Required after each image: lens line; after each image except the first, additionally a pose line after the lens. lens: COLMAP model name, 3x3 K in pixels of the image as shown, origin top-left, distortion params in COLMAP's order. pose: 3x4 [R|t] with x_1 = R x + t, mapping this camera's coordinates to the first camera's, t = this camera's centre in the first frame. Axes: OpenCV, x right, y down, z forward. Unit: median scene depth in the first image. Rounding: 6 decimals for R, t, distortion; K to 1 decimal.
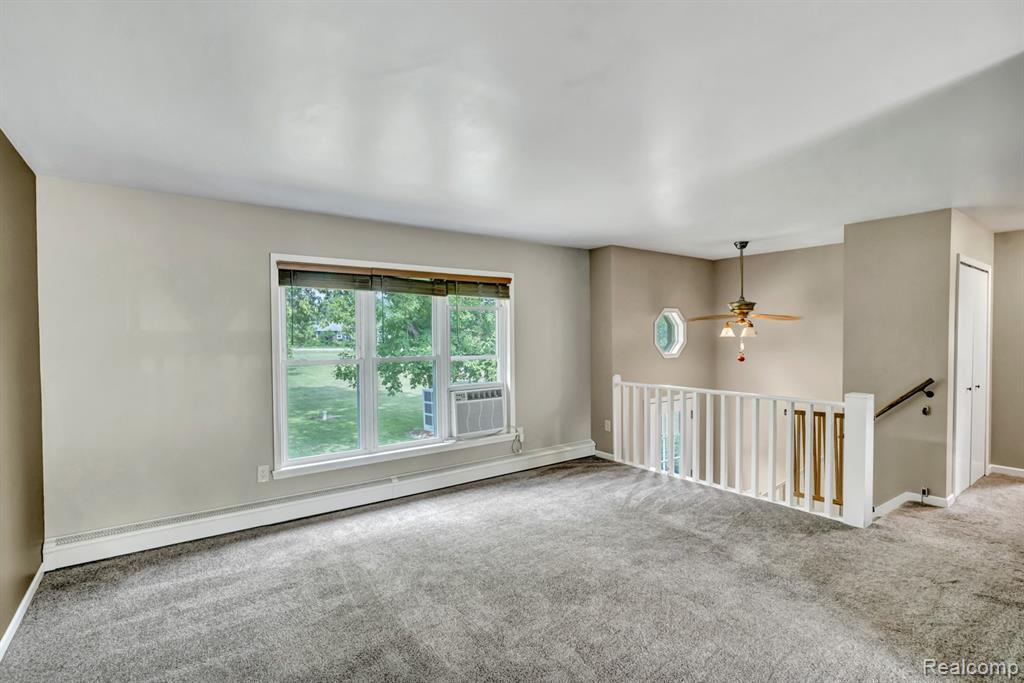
lens RADIAL K [[491.7, 0, 512.0], [0, 491.7, 341.5], [0, 0, 1]] dist [-0.006416, -0.000395]
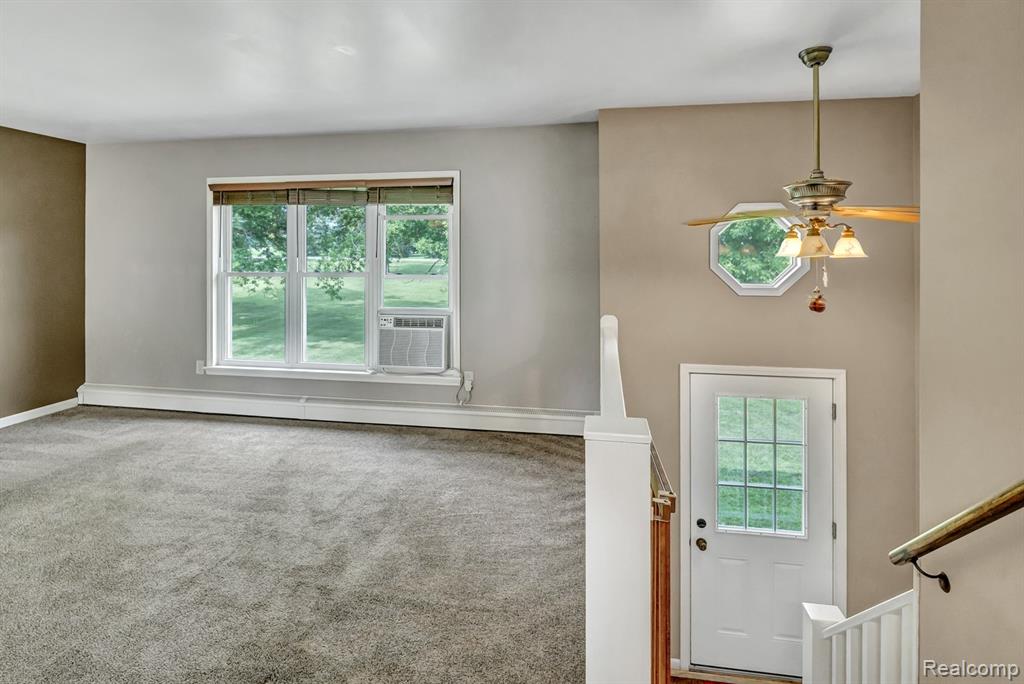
lens RADIAL K [[520.4, 0, 511.9], [0, 520.4, 248.5], [0, 0, 1]] dist [-0.002032, 0.000090]
pose [[0.692406, 0.004154, -0.721496, 0.712064], [-0.016243, 0.999820, -0.009832, -0.010383], [0.721325, 0.018527, 0.692349, 0.534046]]
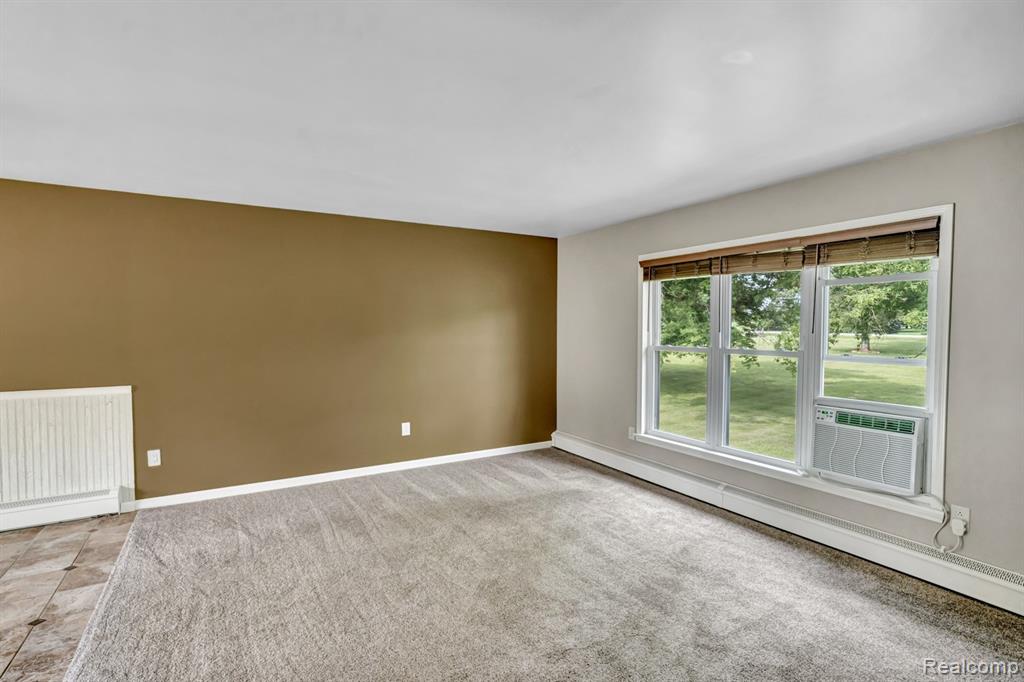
lens RADIAL K [[497.8, 0, 517.6], [0, 497.8, 346.2], [0, 0, 1]] dist [-0.002339, -0.000194]
pose [[-0.085342, 0.049133, -0.995140, 0.616168], [-0.015377, 0.998599, 0.050623, -0.010427], [0.996233, 0.019622, -0.084467, 0.643616]]
